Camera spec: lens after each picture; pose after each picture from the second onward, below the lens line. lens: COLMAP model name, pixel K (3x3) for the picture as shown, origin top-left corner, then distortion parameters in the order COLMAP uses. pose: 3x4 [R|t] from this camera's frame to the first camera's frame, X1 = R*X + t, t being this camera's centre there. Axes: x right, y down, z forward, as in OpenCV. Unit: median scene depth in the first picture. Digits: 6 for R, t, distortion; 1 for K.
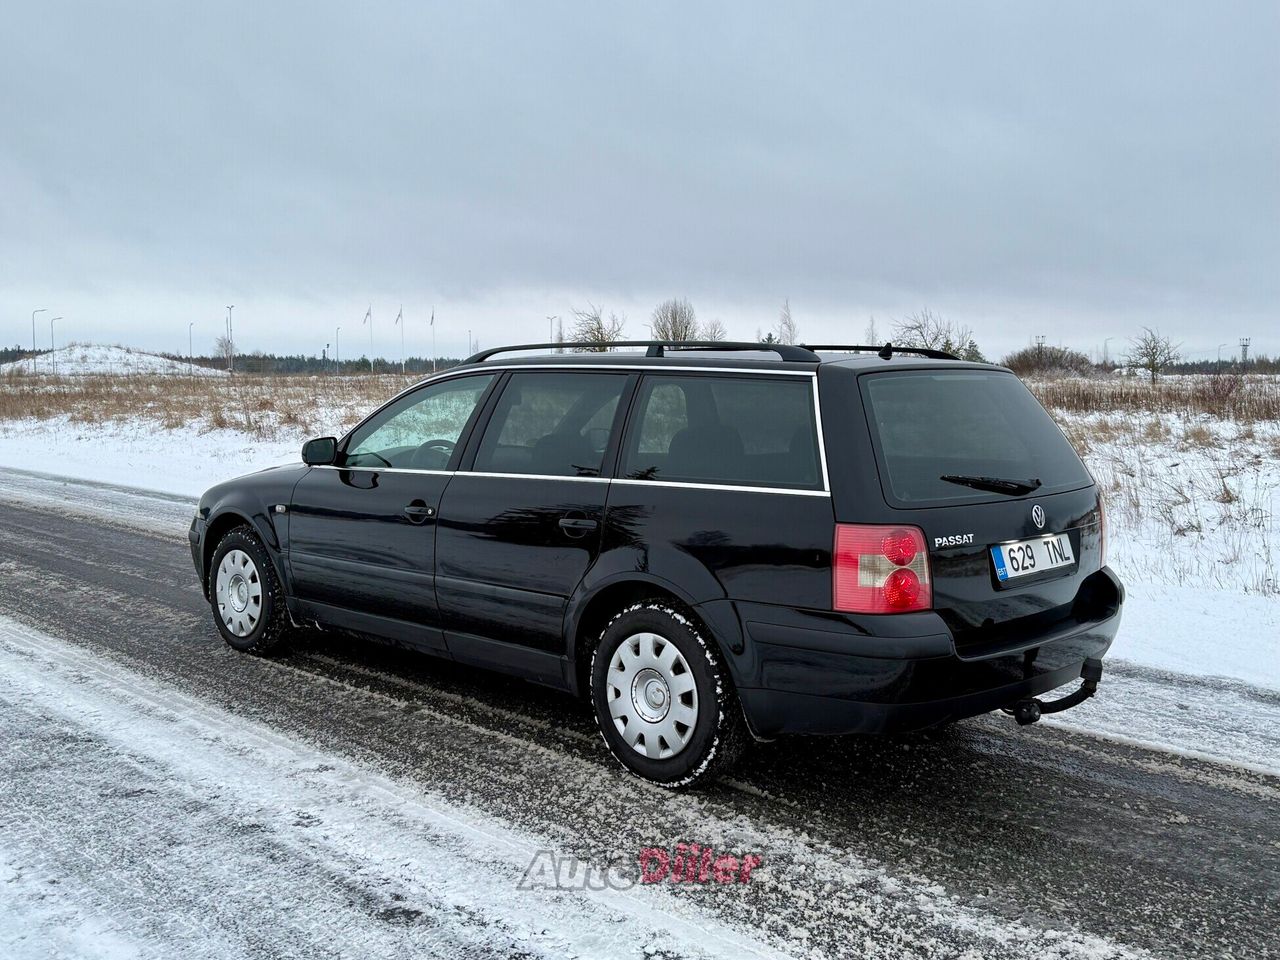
lens RADIAL K [[1263.1, 0, 640.0], [0, 1263.1, 480.0], [0, 0, 1]] dist [0.001416, 0.003072]
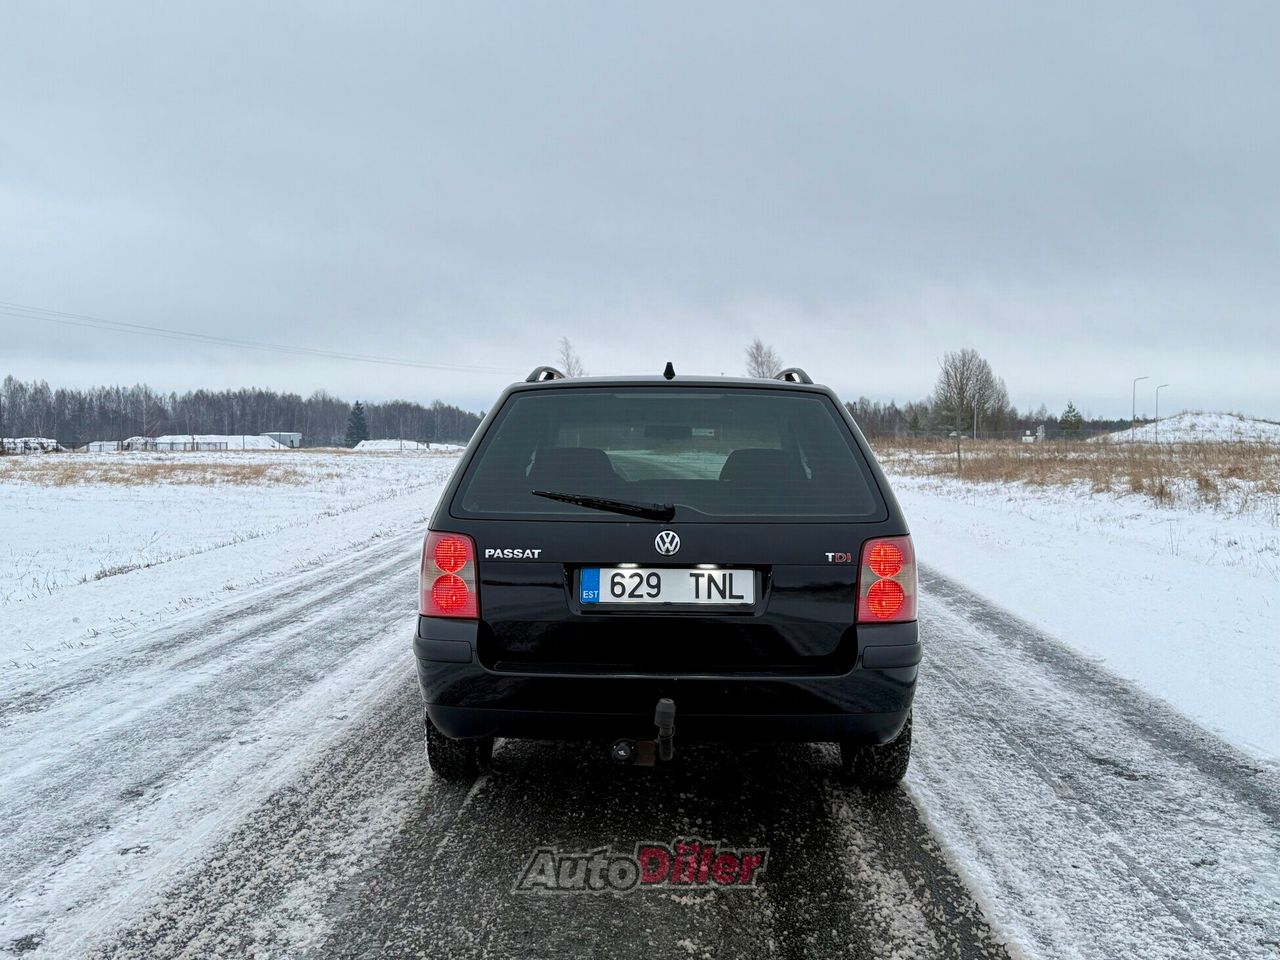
lens RADIAL K [[1346.2, 0, 640.0], [0, 1346.2, 480.0], [0, 0, 1]] dist [0.008791, 0.005666]
pose [[0.667519, 0.019687, -0.744332, 1.016892], [-0.062694, 0.997587, -0.029840, 0.013624], [0.741948, 0.066584, 0.667142, 0.328347]]
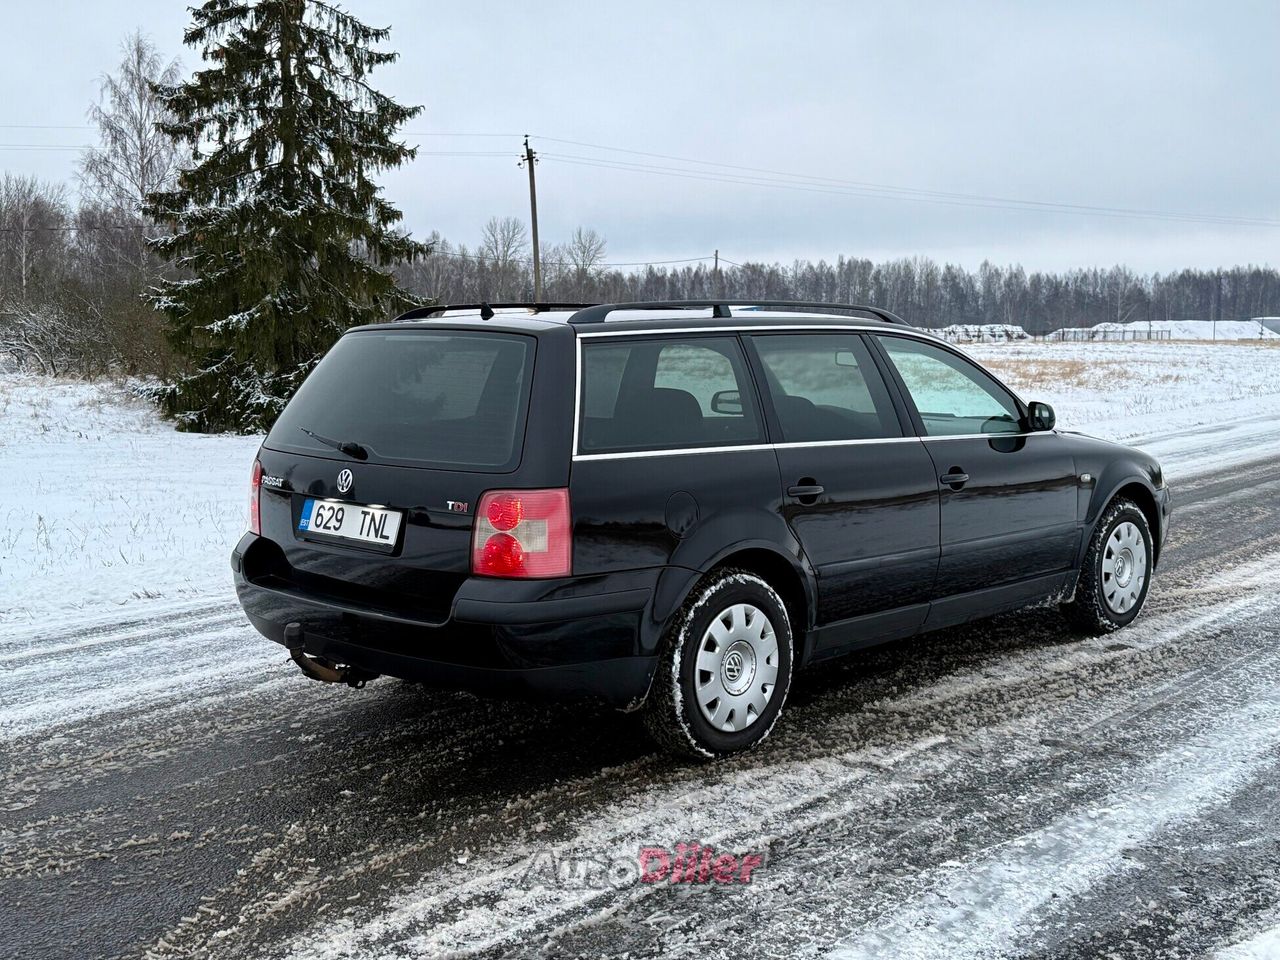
lens RADIAL K [[1488.5, 0, 640.0], [0, 1488.5, 480.0], [0, 0, 1]] dist [0.002779, 0.000915]
pose [[0.017992, 0.101810, -0.994641, 1.443082], [-0.083927, 0.991445, 0.099965, -0.103883], [0.996309, 0.081679, 0.026383, 1.183776]]
